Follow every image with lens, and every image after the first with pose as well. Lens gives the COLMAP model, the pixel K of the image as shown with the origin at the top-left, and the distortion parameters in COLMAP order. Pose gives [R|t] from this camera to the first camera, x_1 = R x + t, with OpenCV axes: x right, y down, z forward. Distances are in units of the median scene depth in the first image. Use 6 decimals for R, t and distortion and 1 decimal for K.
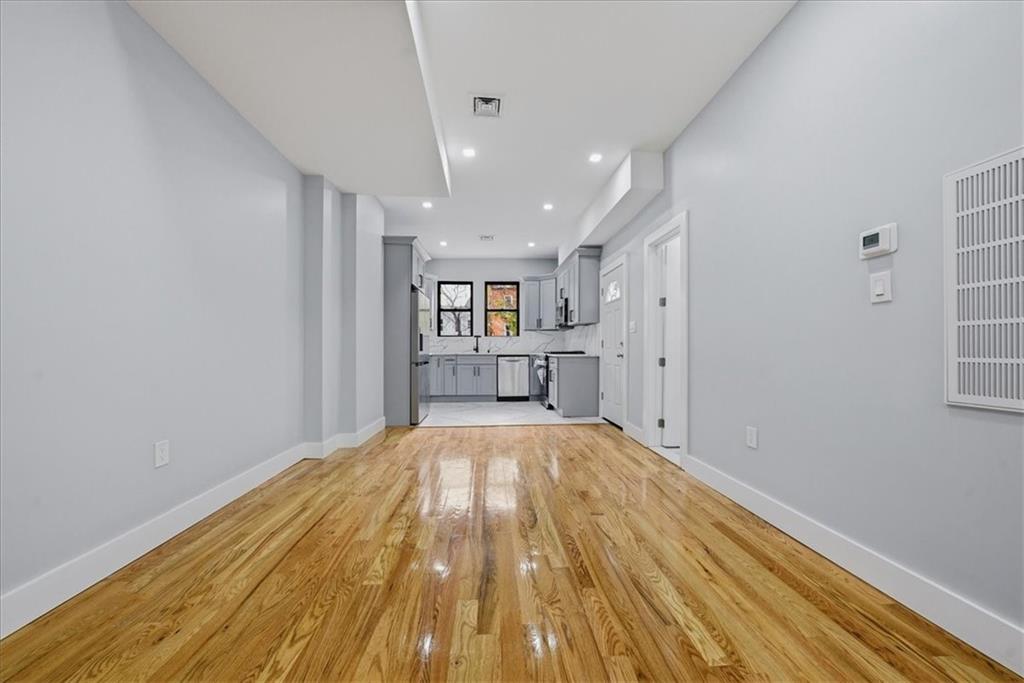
lens RADIAL K [[413.4, 0, 512.0], [0, 413.4, 341.5], [0, 0, 1]] dist [-0.000199, 0.000111]
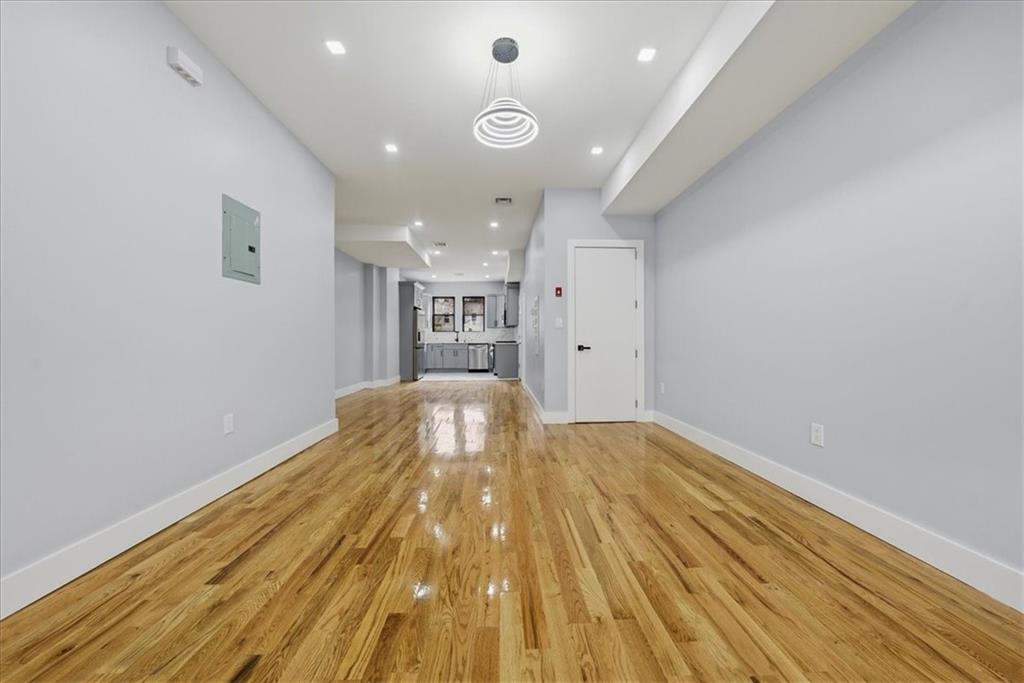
lens RADIAL K [[413.4, 0, 512.0], [0, 413.4, 341.5], [0, 0, 1]] dist [-0.000199, 0.000111]
pose [[0.999628, -0.000982, -0.027252, 0.171325], [0.001586, 0.999753, 0.022154, -0.010613], [0.027224, -0.022189, 0.999383, -0.585660]]
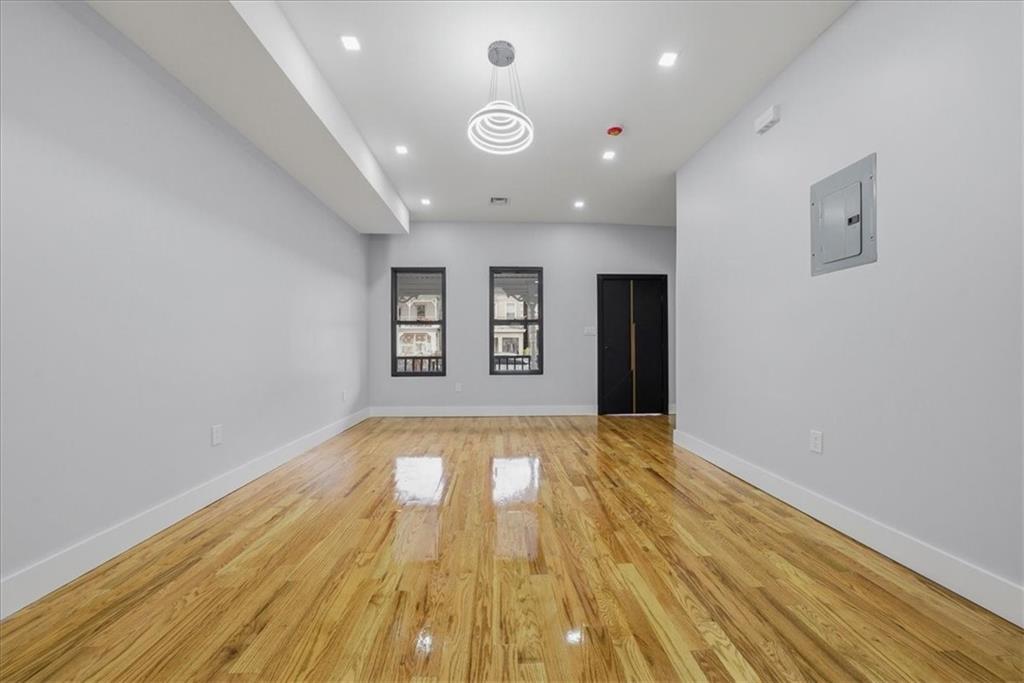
lens RADIAL K [[404.8, 0, 511.1], [0, 404.8, 336.9], [0, 0, 1]] dist [-0.001808, 0.000332]
pose [[-0.999847, 0.003343, 0.017175, 0.007061], [0.002577, 0.999010, -0.044406, 0.062012], [-0.017306, -0.044355, -0.998866, 3.294002]]
